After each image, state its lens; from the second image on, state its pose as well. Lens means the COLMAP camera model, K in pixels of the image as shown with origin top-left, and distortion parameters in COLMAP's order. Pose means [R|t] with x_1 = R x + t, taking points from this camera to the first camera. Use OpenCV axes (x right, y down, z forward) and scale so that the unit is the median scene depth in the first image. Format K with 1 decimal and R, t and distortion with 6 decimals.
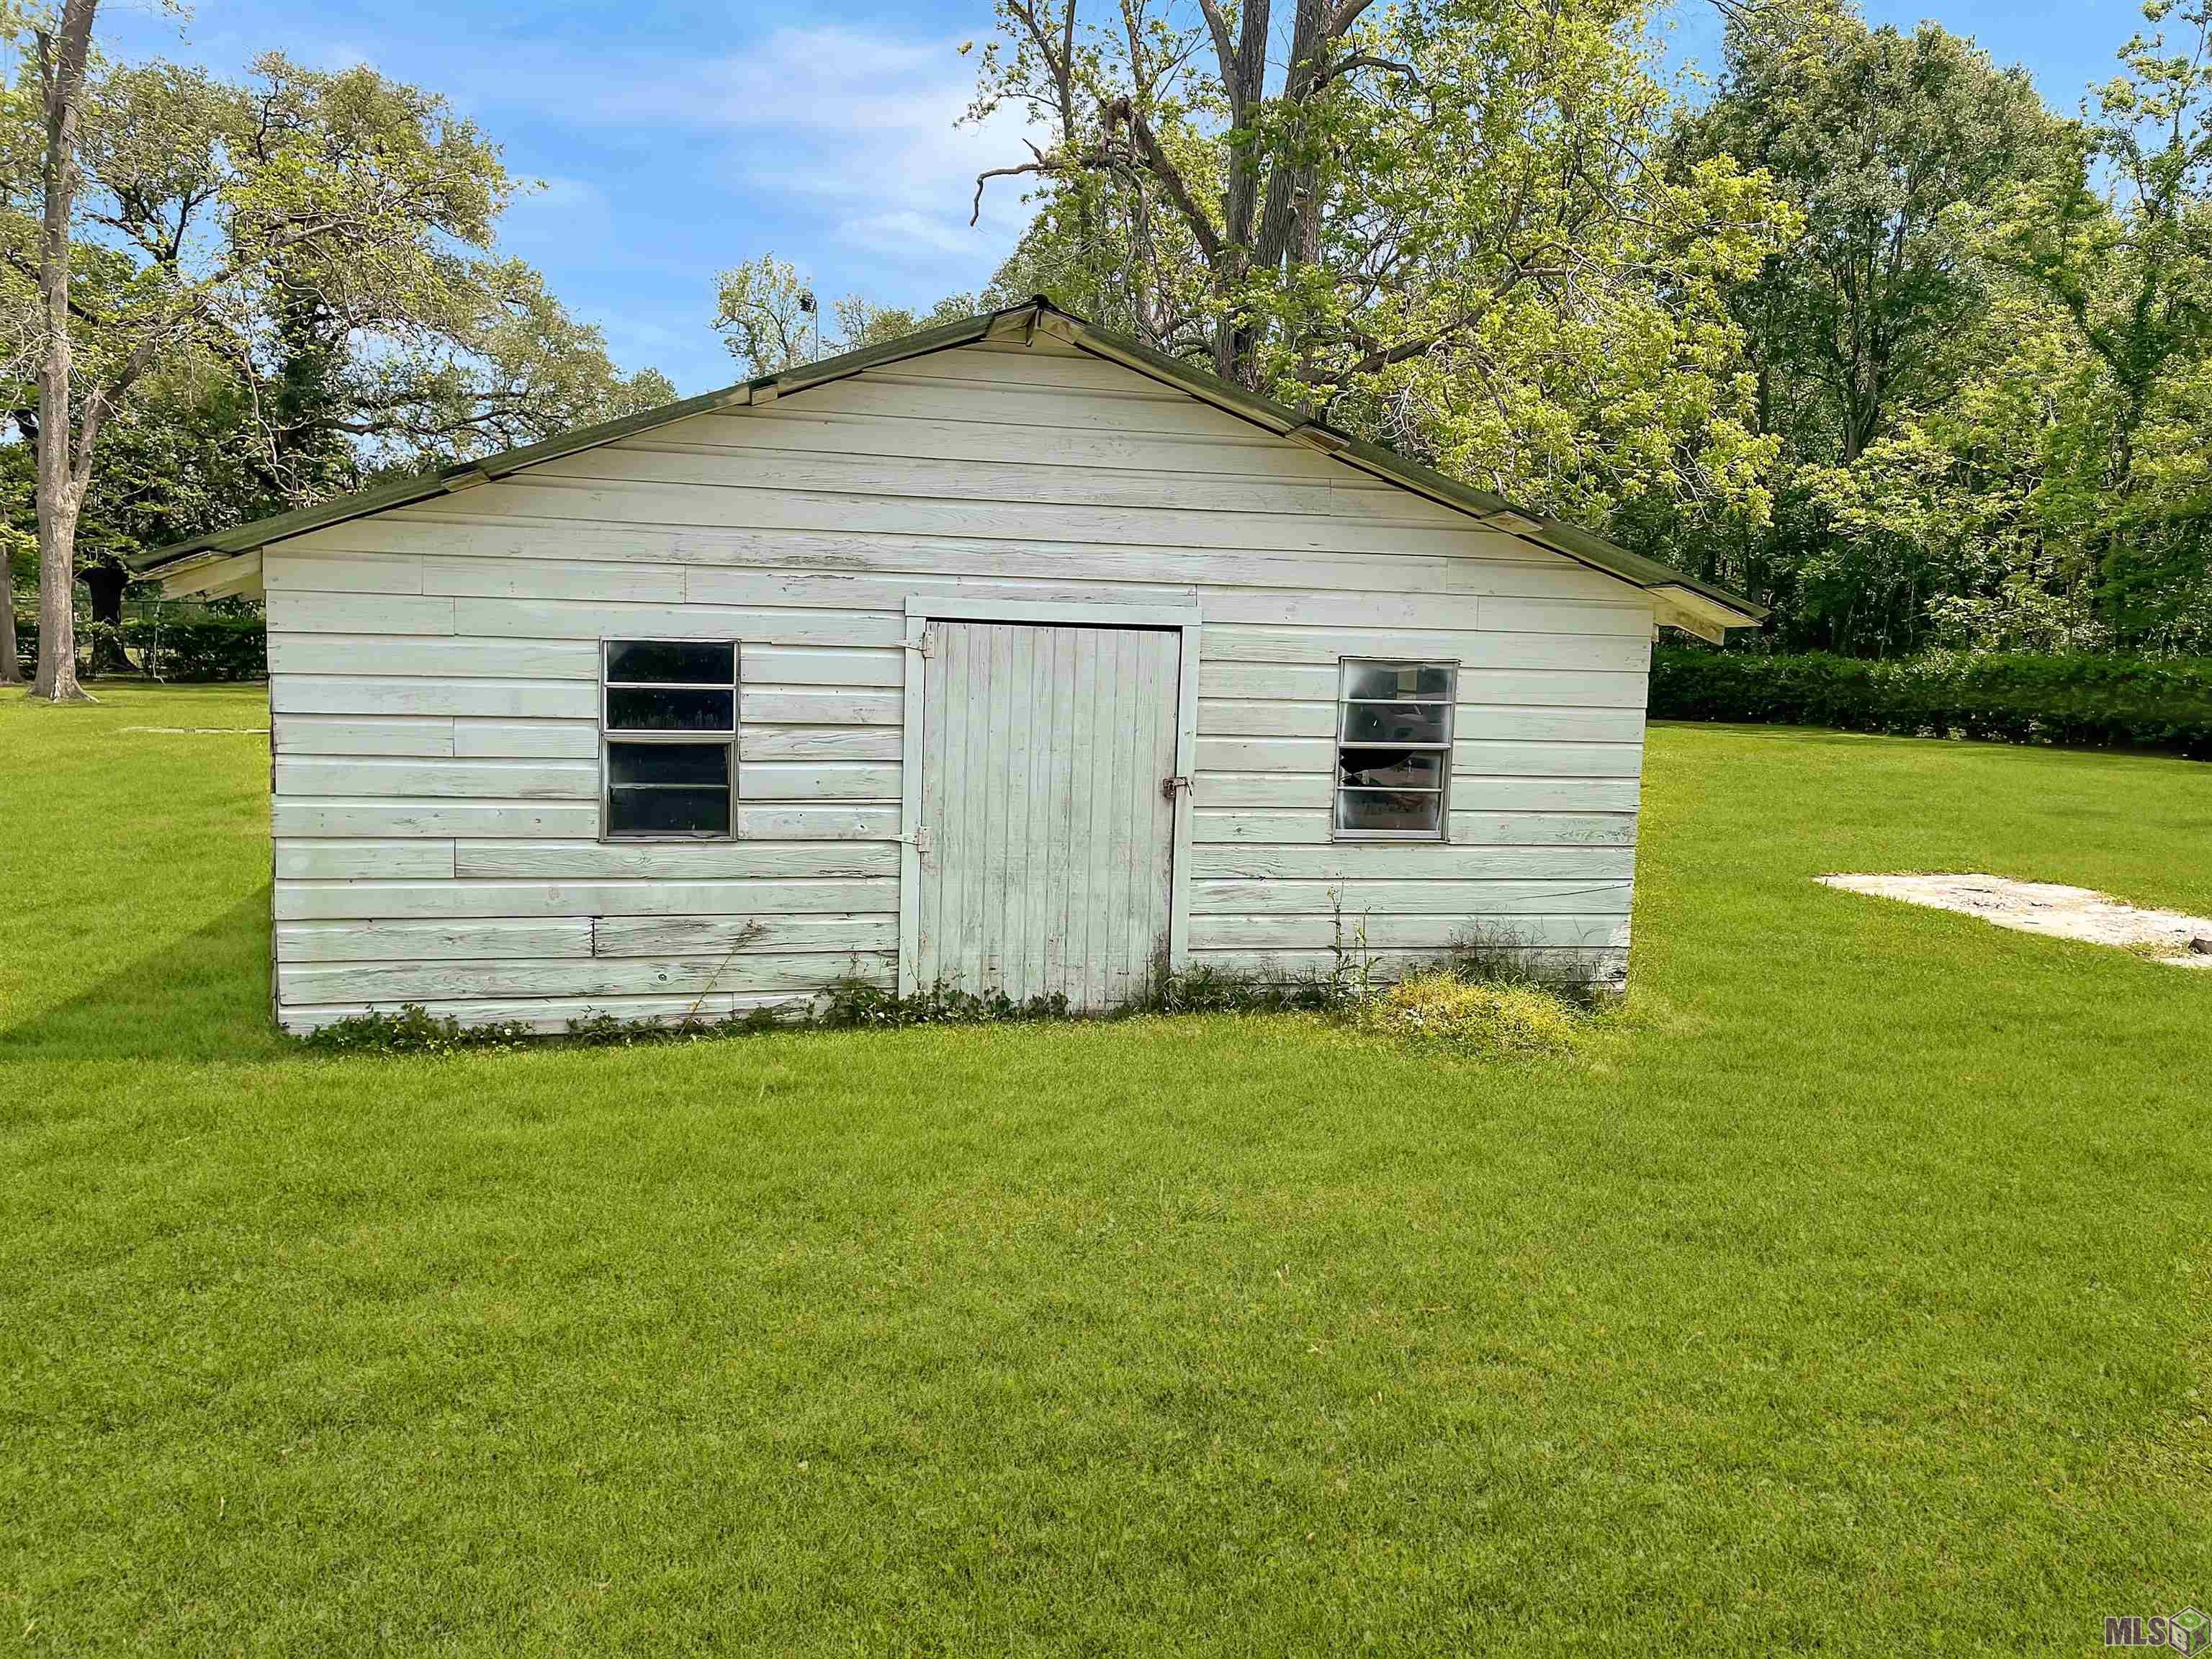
lens RADIAL K [[1650.8, 0, 1106.0], [0, 1650.8, 829.5], [0, 0, 1]] dist [0.096106, -0.120491]
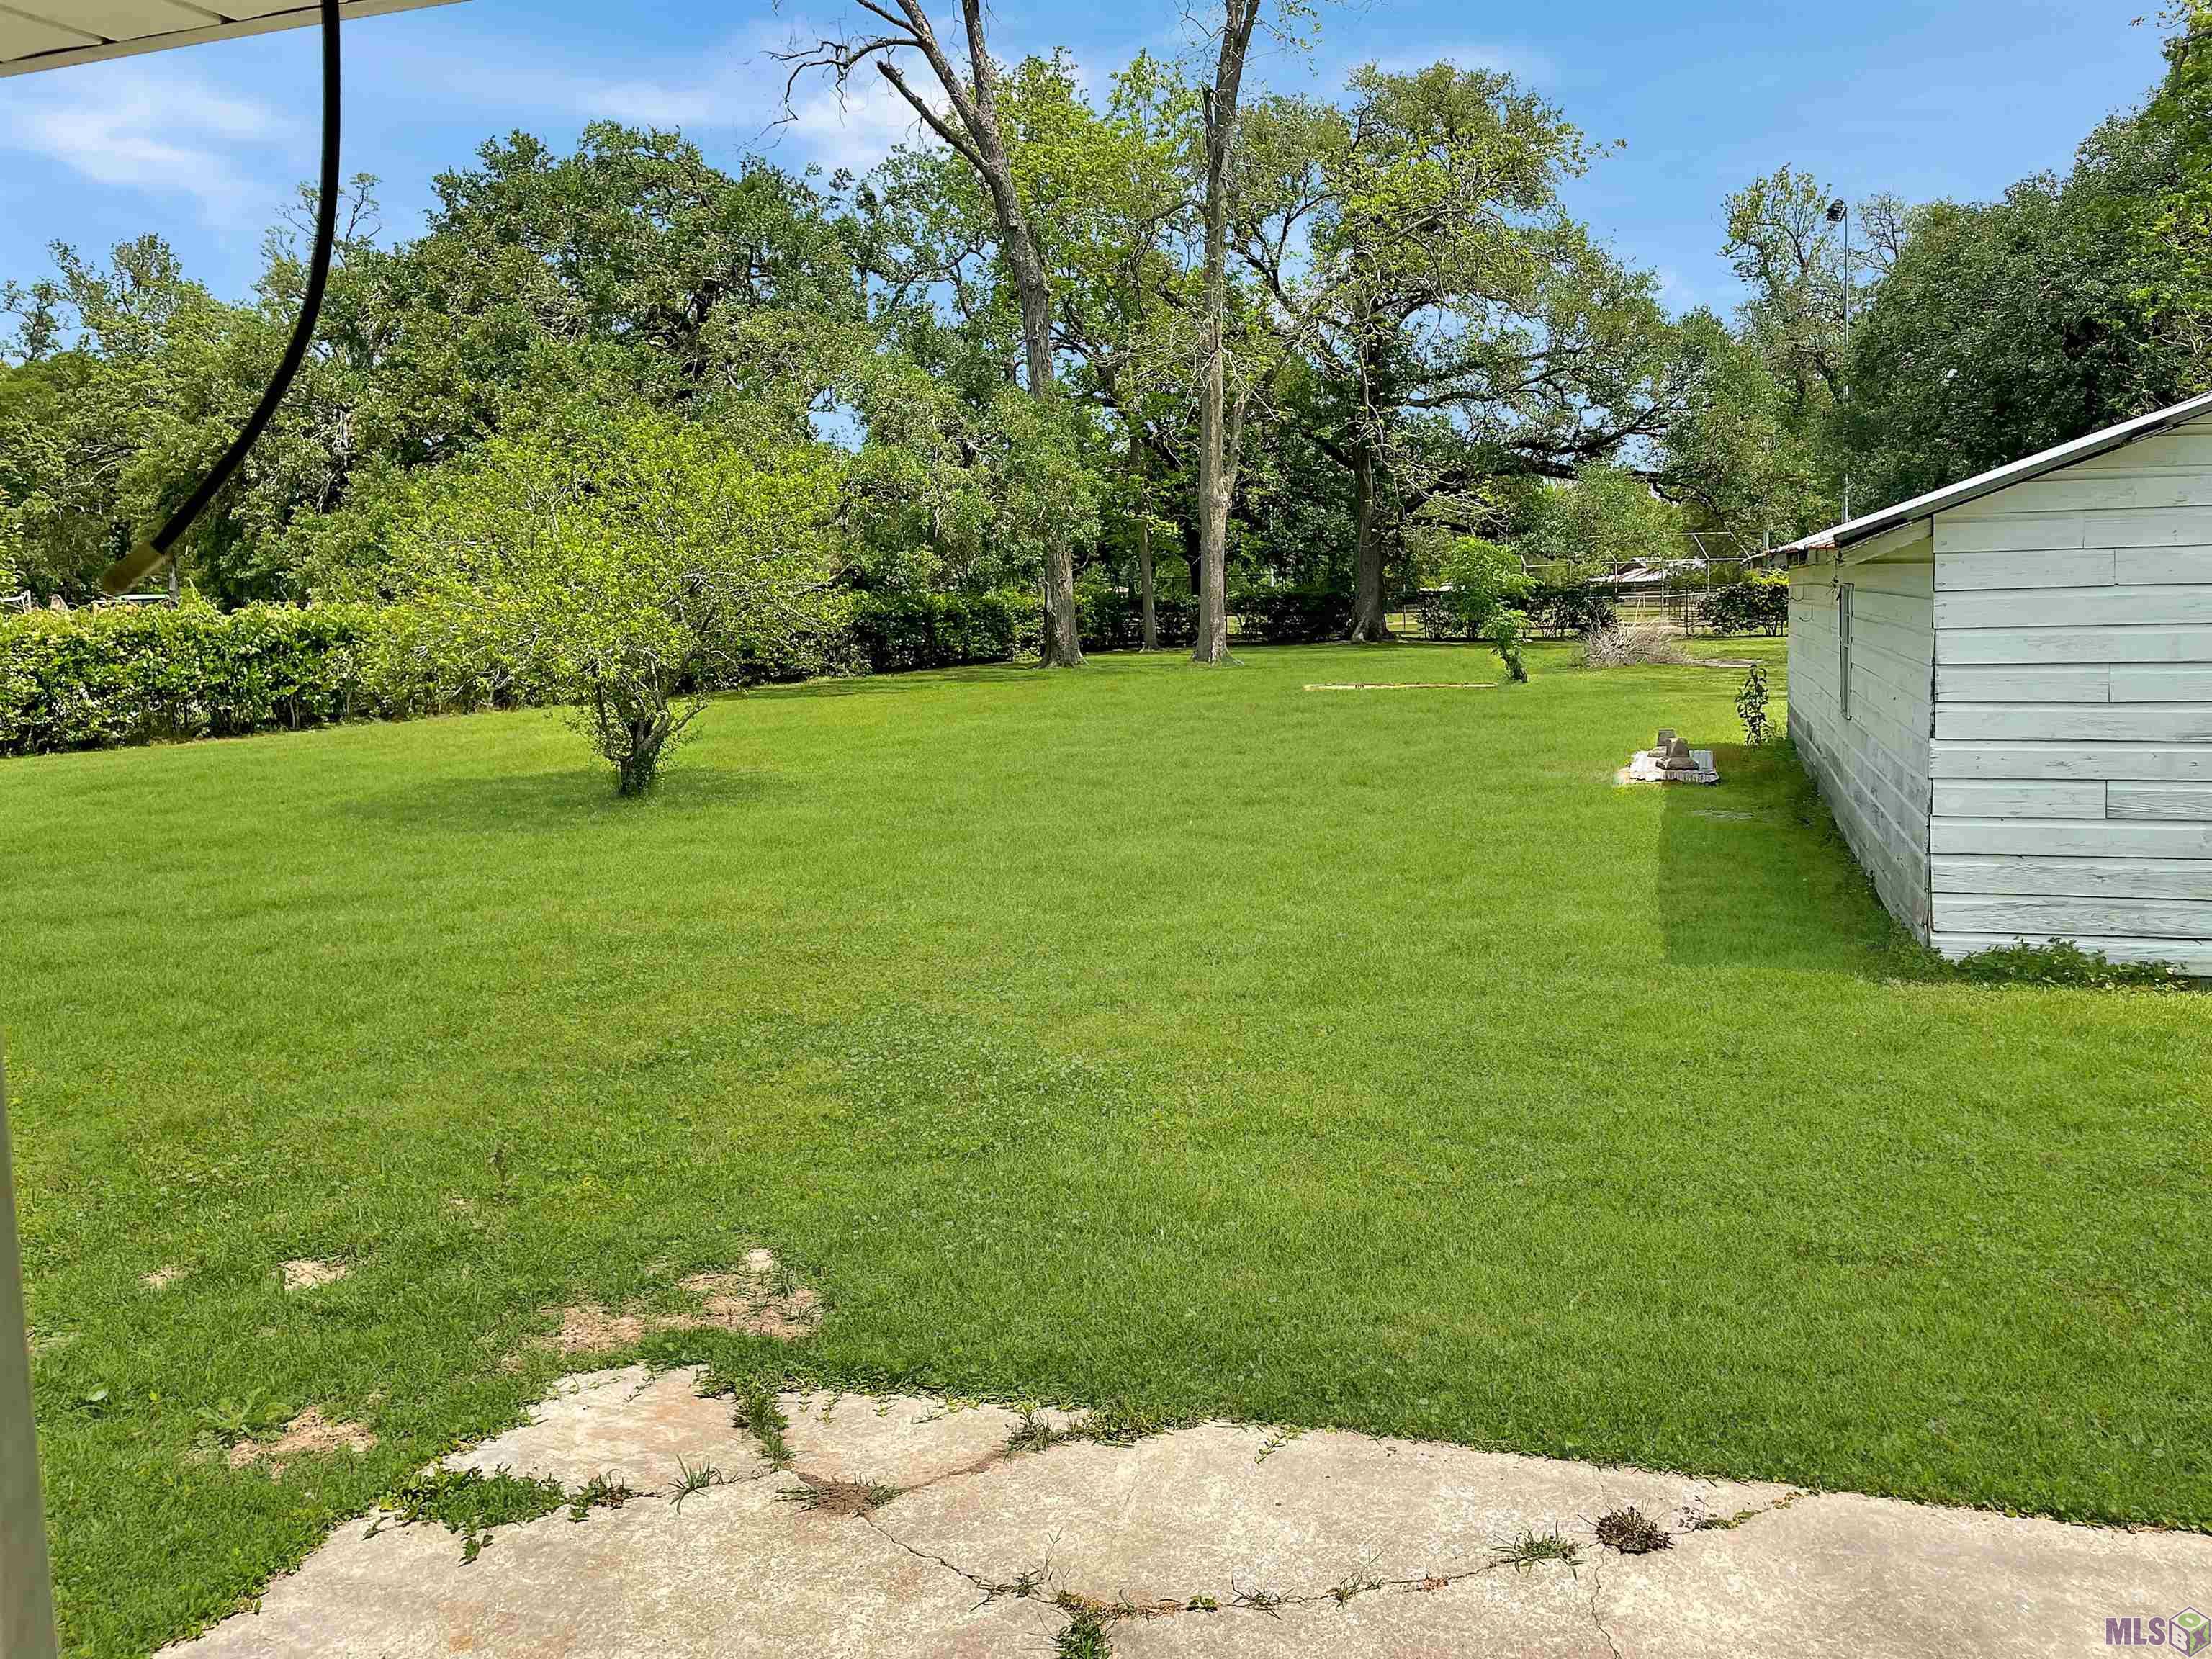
lens RADIAL K [[1650.8, 0, 1106.0], [0, 1650.8, 829.5], [0, 0, 1]] dist [0.096106, -0.120491]
pose [[0.864494, 0.023323, -0.502101, -0.374197], [-0.006845, 0.999377, 0.034636, 0.003256], [0.502596, -0.026506, 0.864115, -0.201133]]
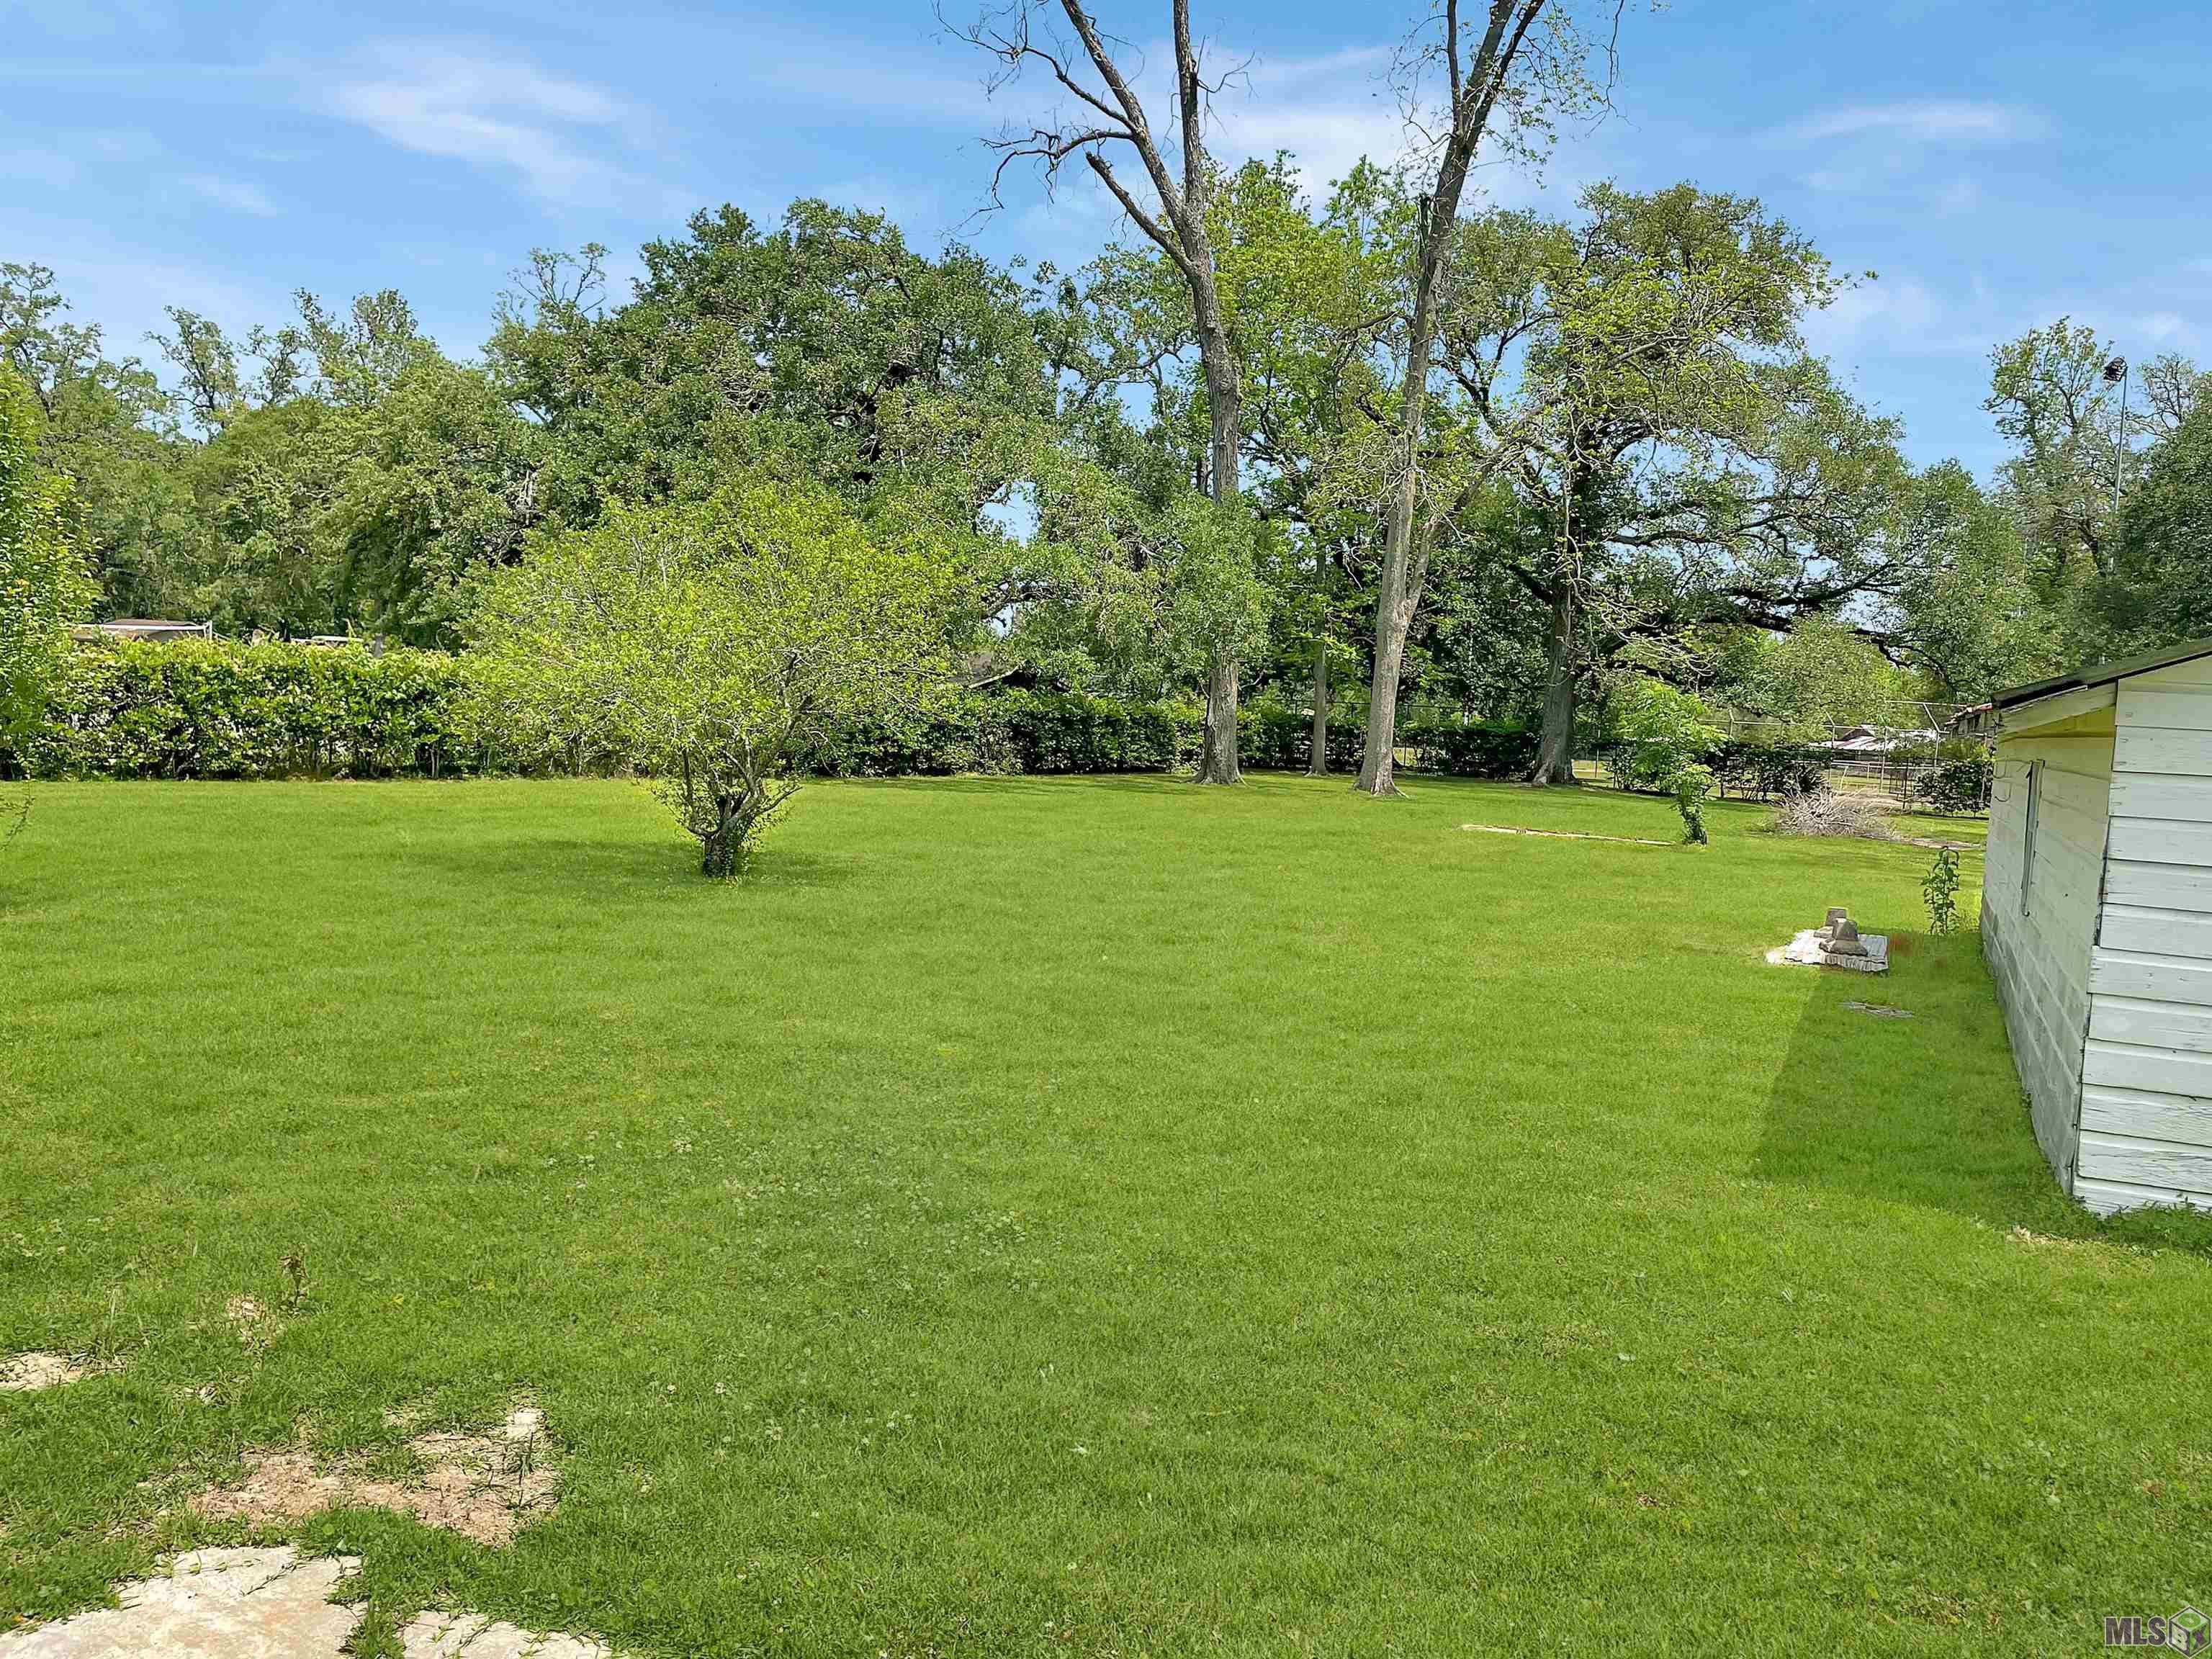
lens RADIAL K [[1686.3, 0, 1112.1], [0, 1686.3, 906.9], [0, 0, 1]] dist [0.086223, -0.096206]
pose [[0.803487, 0.090938, -0.588335, -0.344325], [-0.101545, 0.994717, 0.015072, -0.002104], [0.586598, 0.047633, 0.808477, -0.068955]]
